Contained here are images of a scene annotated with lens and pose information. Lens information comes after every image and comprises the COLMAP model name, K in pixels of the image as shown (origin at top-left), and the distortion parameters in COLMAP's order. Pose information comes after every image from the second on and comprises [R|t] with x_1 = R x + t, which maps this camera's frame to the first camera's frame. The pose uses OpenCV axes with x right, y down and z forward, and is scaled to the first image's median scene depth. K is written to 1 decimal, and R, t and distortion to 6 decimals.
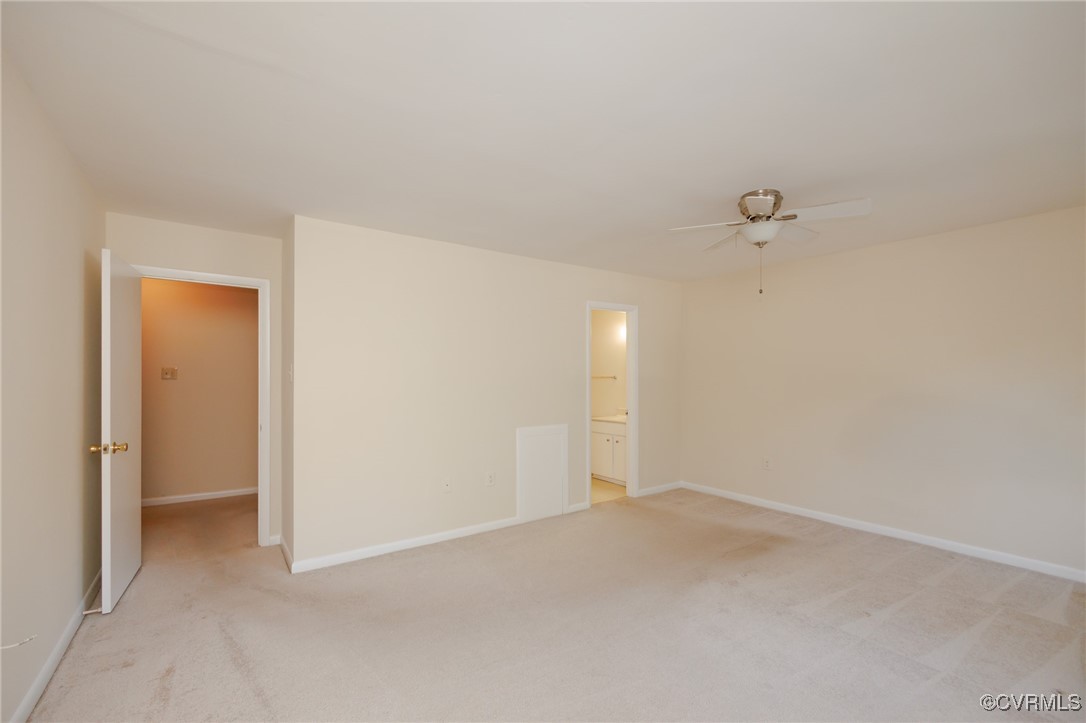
lens RADIAL K [[476.1, 0, 540.7], [0, 476.1, 365.4], [0, 0, 1]] dist [-0.004650, -0.000387]
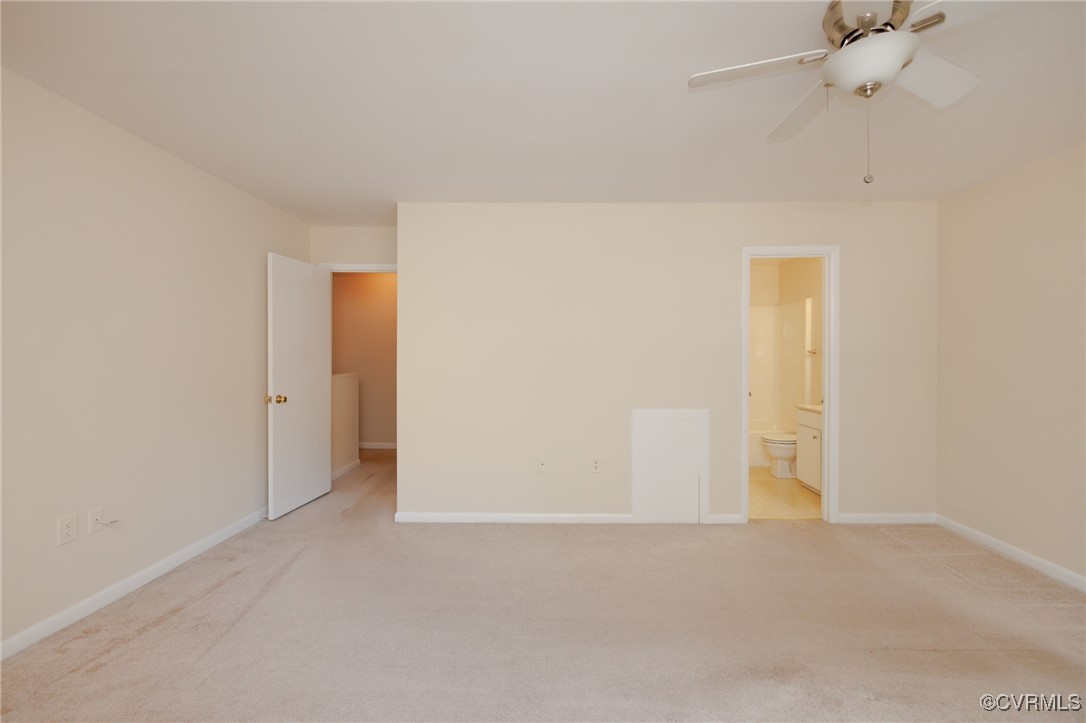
lens RADIAL K [[463.3, 0, 566.3], [0, 463.3, 351.5], [0, 0, 1]] dist [-0.006614, -0.000486]
pose [[0.799676, -0.006152, -0.600401, 0.384352], [0.010909, 0.999931, 0.004283, 0.027365], [0.600333, -0.009975, 0.799688, 0.303654]]
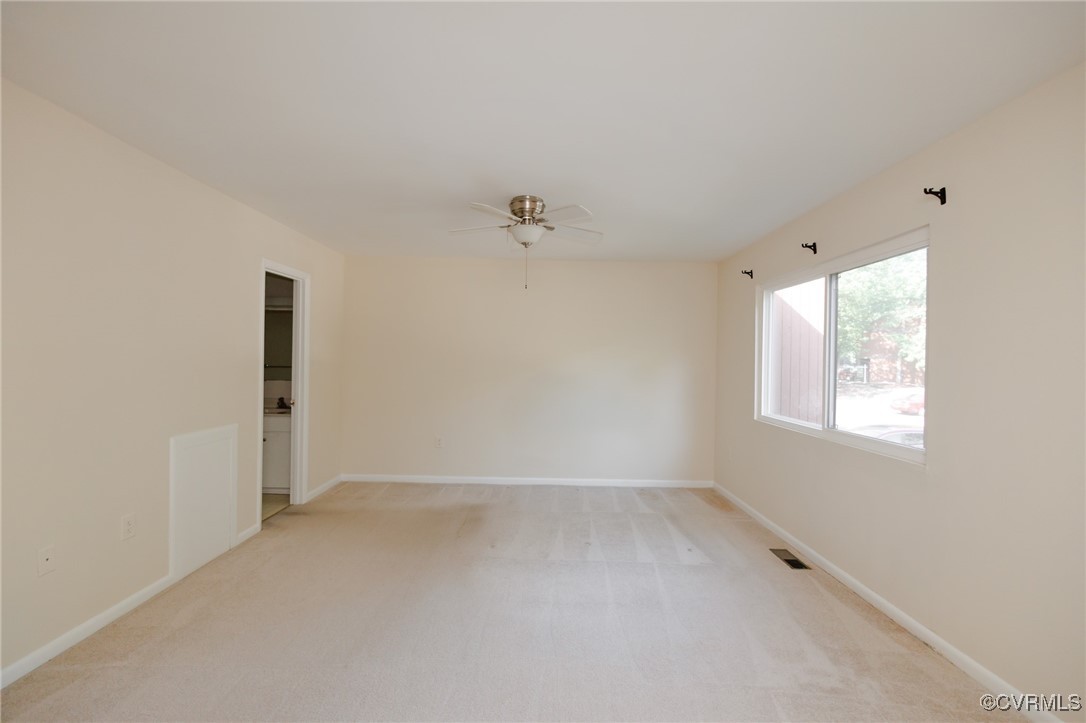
lens RADIAL K [[463.3, 0, 542.7], [0, 463.3, 357.7], [0, 0, 1]] dist [-0.006614, -0.000486]
pose [[0.568216, 0.019422, 0.822650, -0.308220], [-0.036111, 0.999347, 0.001348, 0.006180], [-0.822087, -0.030473, 0.568546, 0.260709]]
